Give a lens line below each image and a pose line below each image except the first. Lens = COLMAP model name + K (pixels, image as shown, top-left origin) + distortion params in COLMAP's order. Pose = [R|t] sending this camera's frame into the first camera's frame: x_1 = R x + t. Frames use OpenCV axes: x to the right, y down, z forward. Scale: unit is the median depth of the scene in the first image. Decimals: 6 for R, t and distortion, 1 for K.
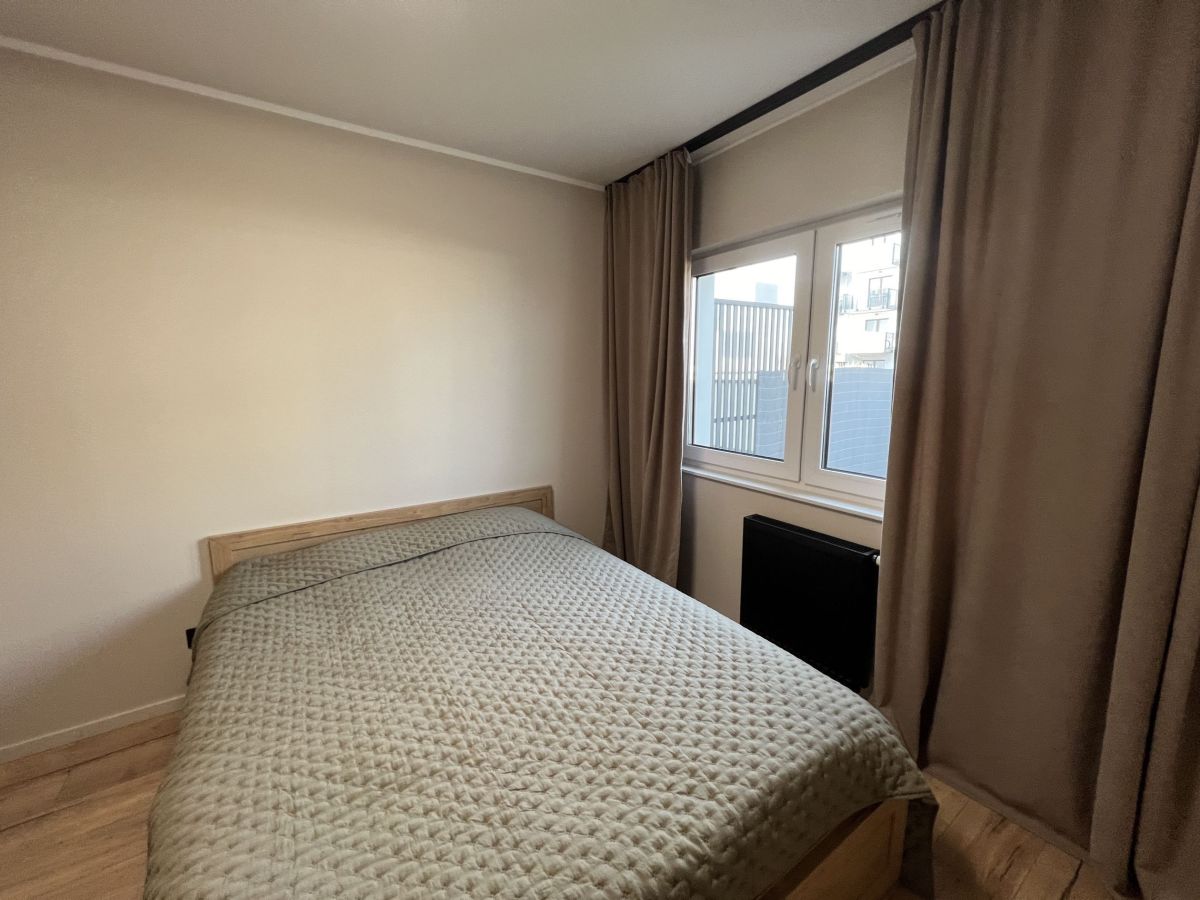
lens RADIAL K [[483.3, 0, 601.9], [0, 483.3, 446.8], [0, 0, 1]] dist [-0.003114, -0.000346]
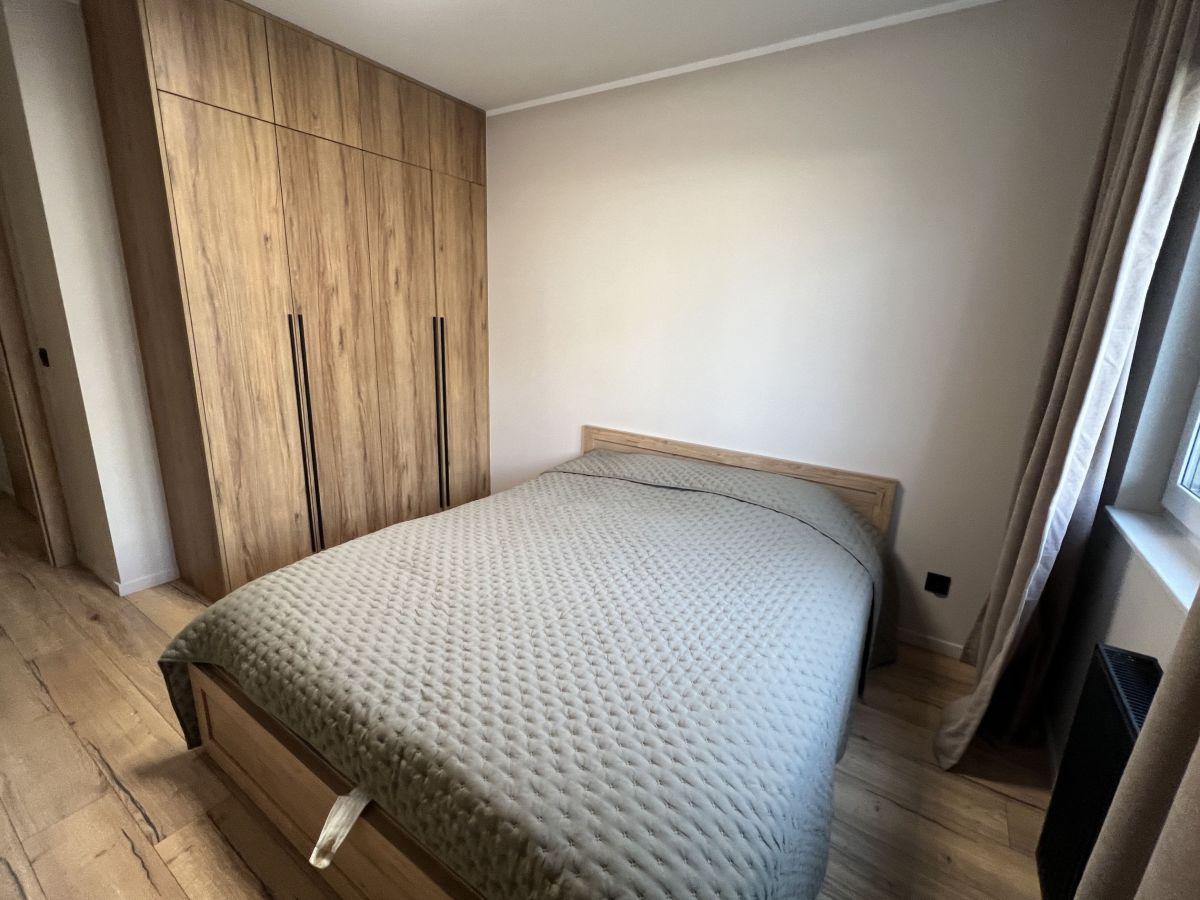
lens RADIAL K [[526.5, 0, 600.0], [0, 526.5, 450.3], [0, 0, 1]] dist [0.000811, 0.000046]
pose [[0.384488, 0.255434, -0.887086, 0.532106], [-0.182411, 0.963030, 0.198240, -0.049106], [0.904928, 0.085594, 0.416868, 0.357353]]
